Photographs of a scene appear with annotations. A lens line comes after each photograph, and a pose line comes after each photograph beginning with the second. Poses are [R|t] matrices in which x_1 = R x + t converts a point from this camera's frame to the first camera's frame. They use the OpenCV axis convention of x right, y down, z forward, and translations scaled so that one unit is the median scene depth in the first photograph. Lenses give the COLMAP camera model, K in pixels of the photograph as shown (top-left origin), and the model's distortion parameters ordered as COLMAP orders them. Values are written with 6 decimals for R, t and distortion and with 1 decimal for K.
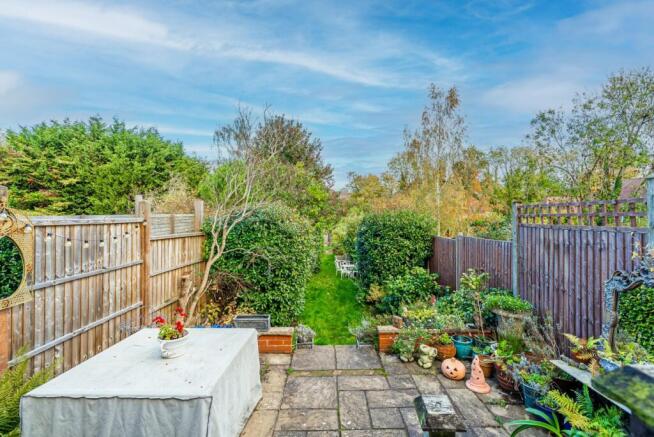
lens RADIAL K [[298.6, 0, 325.9], [0, 298.6, 215.4], [0, 0, 1]] dist [-0.000473, 0.000077]
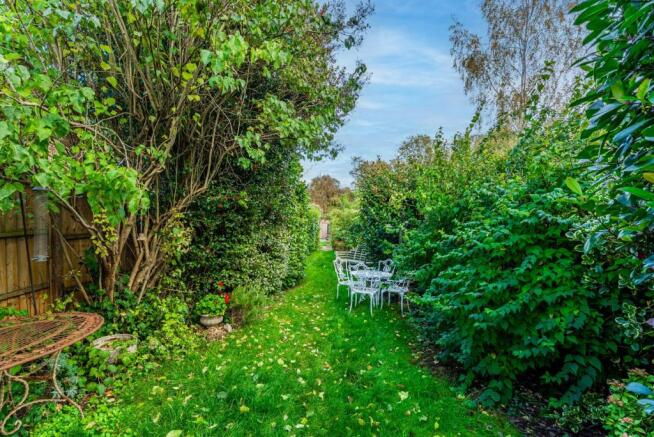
lens RADIAL K [[298.6, 0, 325.9], [0, 298.6, 215.4], [0, 0, 1]] dist [-0.000473, 0.000077]
pose [[0.999820, 0.018271, -0.005195, 0.034733], [-0.018263, 0.999832, 0.001585, 0.158788], [0.005223, -0.001490, 0.999985, 1.044115]]
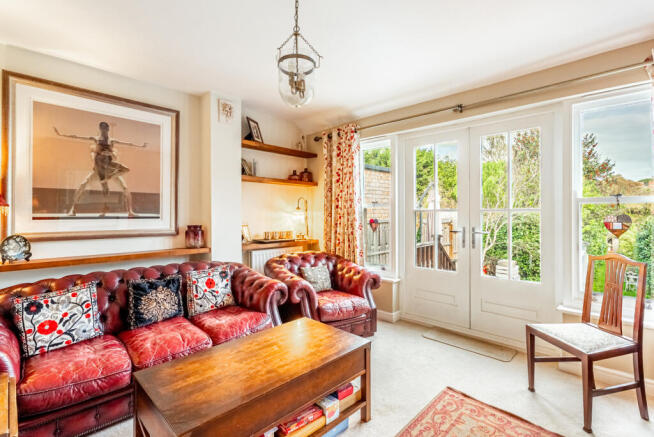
lens RADIAL K [[298.6, 0, 325.9], [0, 298.6, 215.4], [0, 0, 1]] dist [-0.000473, 0.000077]
pose [[0.713371, 0.006748, -0.700754, 0.066634], [0.000182, 0.999952, 0.009813, -0.022815], [0.700786, -0.007128, 0.713335, -0.430563]]
